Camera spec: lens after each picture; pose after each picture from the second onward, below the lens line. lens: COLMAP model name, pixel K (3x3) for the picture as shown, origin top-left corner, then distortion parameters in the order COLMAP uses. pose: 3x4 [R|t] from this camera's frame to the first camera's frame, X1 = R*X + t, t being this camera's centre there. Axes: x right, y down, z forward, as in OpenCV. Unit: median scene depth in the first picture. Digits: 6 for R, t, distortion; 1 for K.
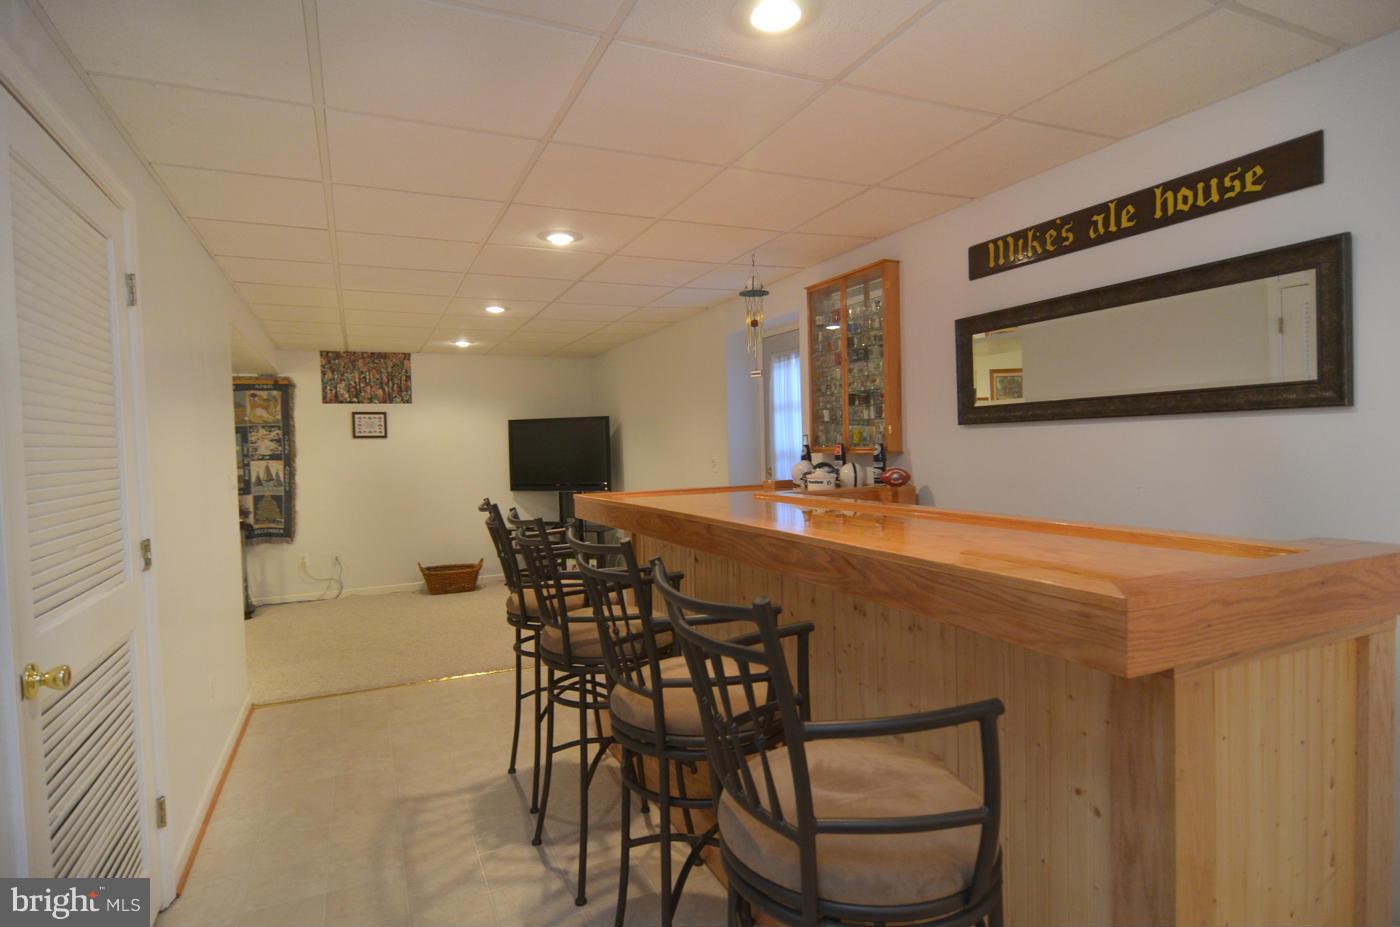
lens RADIAL K [[761.1, 0, 700.0], [0, 761.1, 463.5], [0, 0, 1]] dist [0.001085, -0.000807]
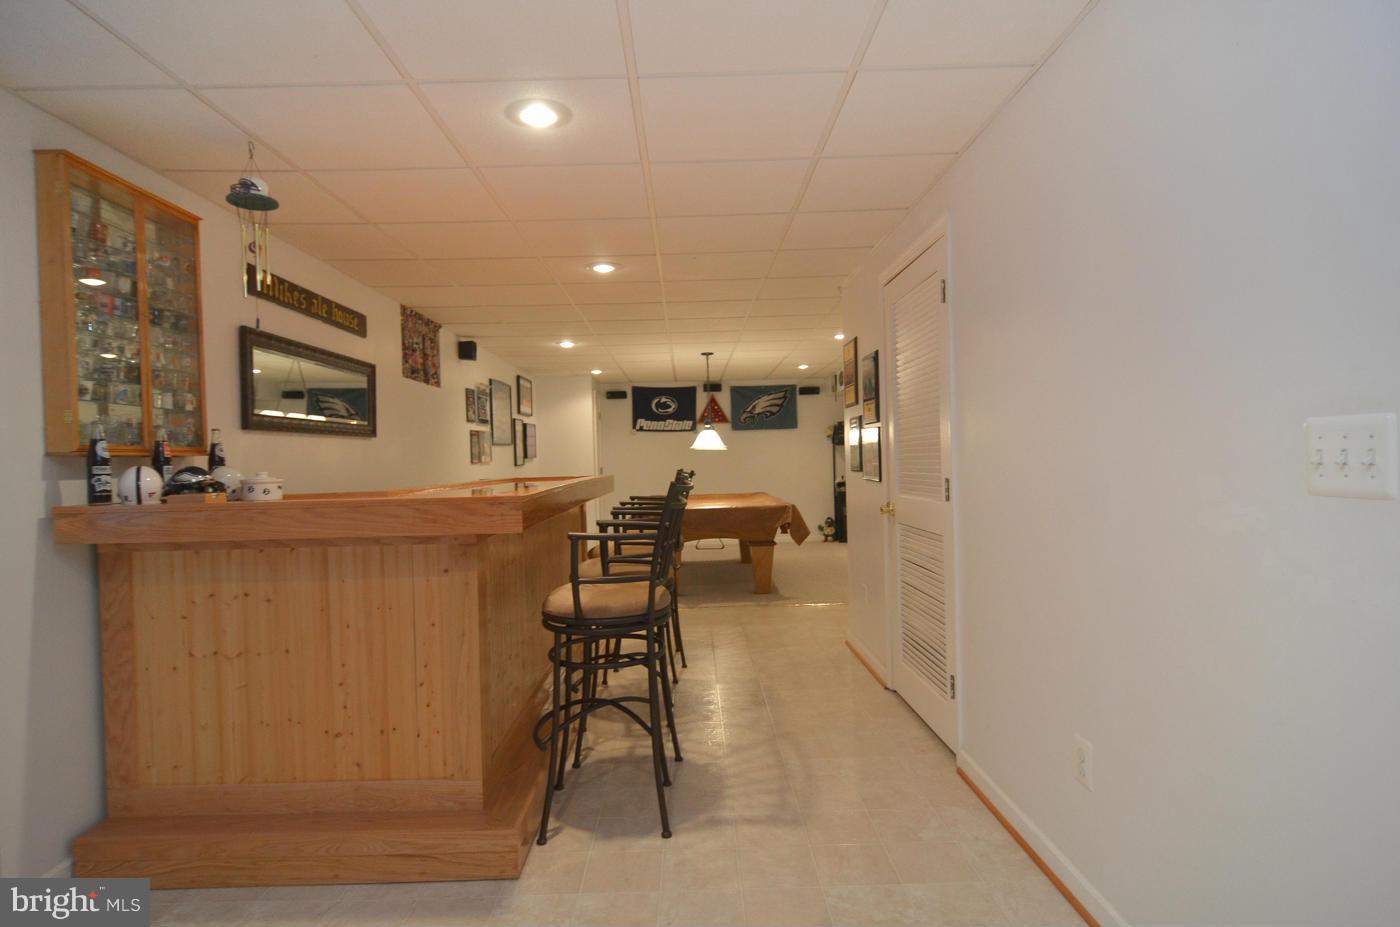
lens RADIAL K [[761.1, 0, 700.0], [0, 761.1, 463.5], [0, 0, 1]] dist [0.001085, -0.000807]
pose [[-0.914778, 0.053305, 0.400424, -0.724332], [0.065890, 0.997670, 0.017716, 0.019078], [-0.398546, 0.042590, -0.916159, 2.000071]]
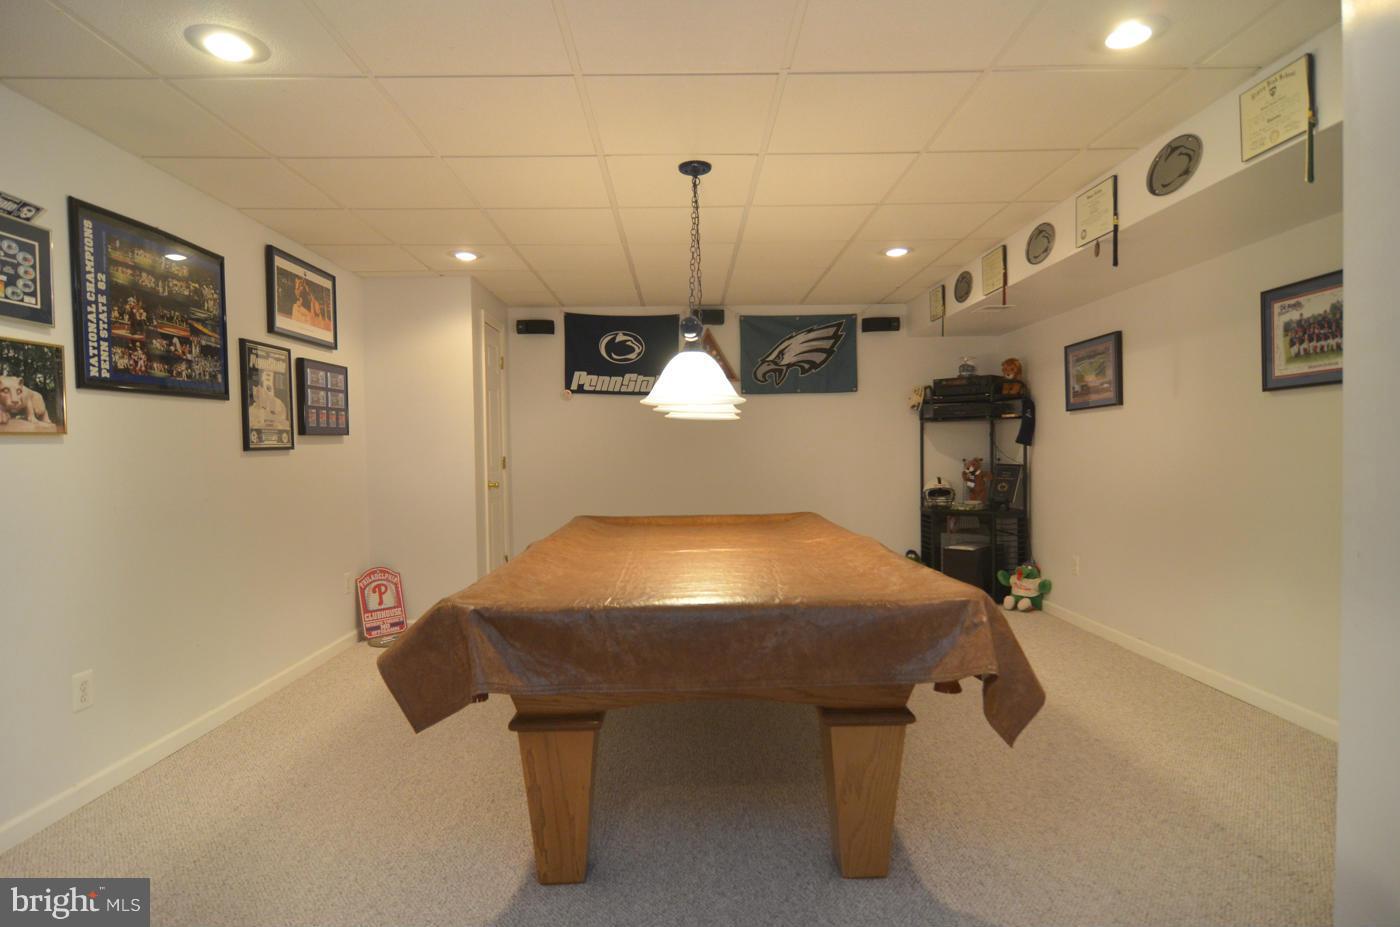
lens RADIAL K [[761.1, 0, 700.0], [0, 761.1, 463.5], [0, 0, 1]] dist [0.001085, -0.000807]
pose [[-0.917859, 0.037089, 0.395171, -0.479978], [0.052671, 0.998201, 0.028651, 0.034668], [-0.393397, 0.047112, -0.918161, 1.411113]]
